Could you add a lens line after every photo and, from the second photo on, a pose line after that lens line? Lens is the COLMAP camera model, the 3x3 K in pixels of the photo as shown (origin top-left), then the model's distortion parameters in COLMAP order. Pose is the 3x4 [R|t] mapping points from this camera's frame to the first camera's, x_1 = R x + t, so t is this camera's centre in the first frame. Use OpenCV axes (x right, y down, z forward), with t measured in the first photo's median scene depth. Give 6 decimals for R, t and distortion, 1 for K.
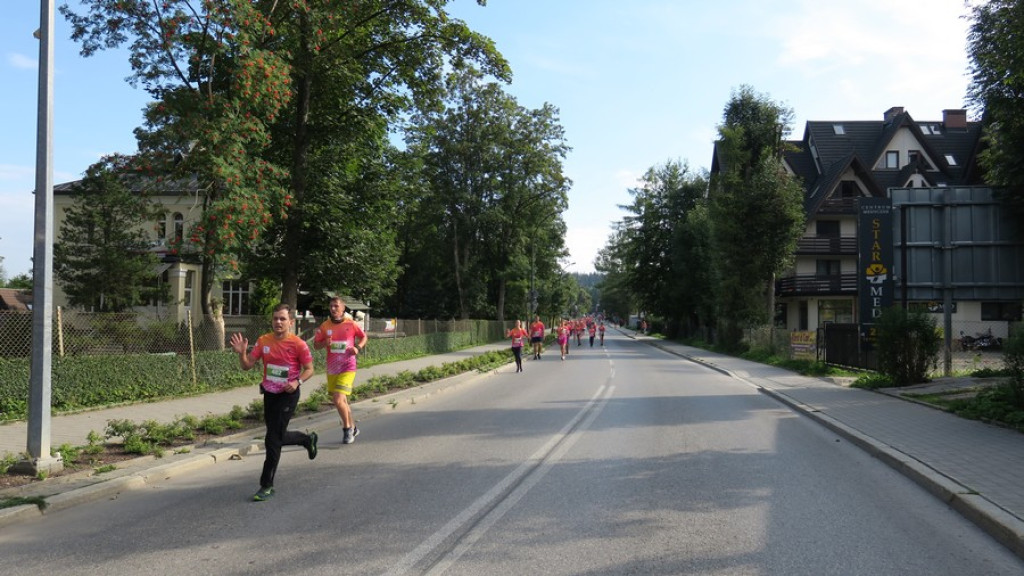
lens RADIAL K [[722.1, 0, 512.0], [0, 722.1, 288.0], [0, 0, 1]] dist [-0.000417, -0.000806]
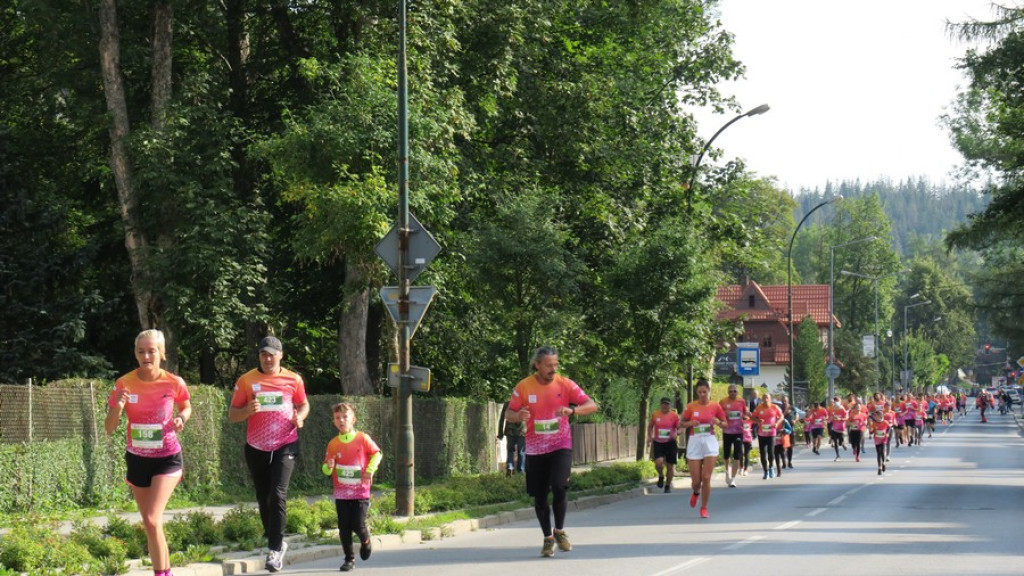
lens RADIAL K [[3500.3, 0, 460.4], [0, 3500.3, 289.5], [0, 0, 1]] dist [-0.015062, 1.323394]
pose [[0.998176, -0.019866, -0.057005, 0.073601], [0.020084, 0.999793, 0.003254, 0.013796], [0.056928, -0.004393, 0.998369, 0.041285]]
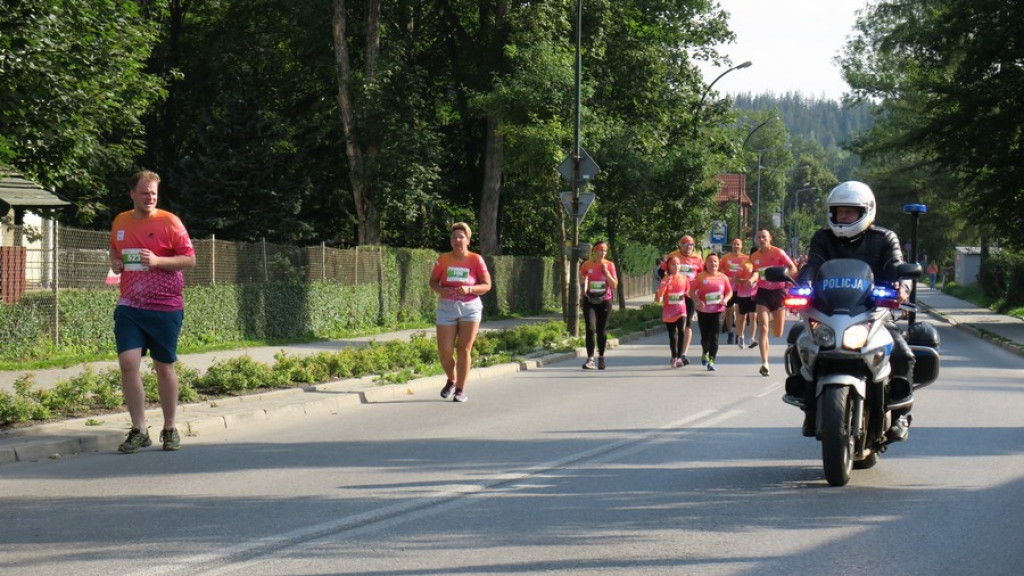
lens RADIAL K [[2686.4, 0, 452.0], [0, 2686.4, 288.1], [0, 0, 1]] dist [0.014247, 0.597305]
pose [[0.999047, 0.006393, -0.043174, 0.018689], [-0.004202, 0.998707, 0.050668, 0.002139], [0.043442, -0.050438, 0.997782, -0.122742]]
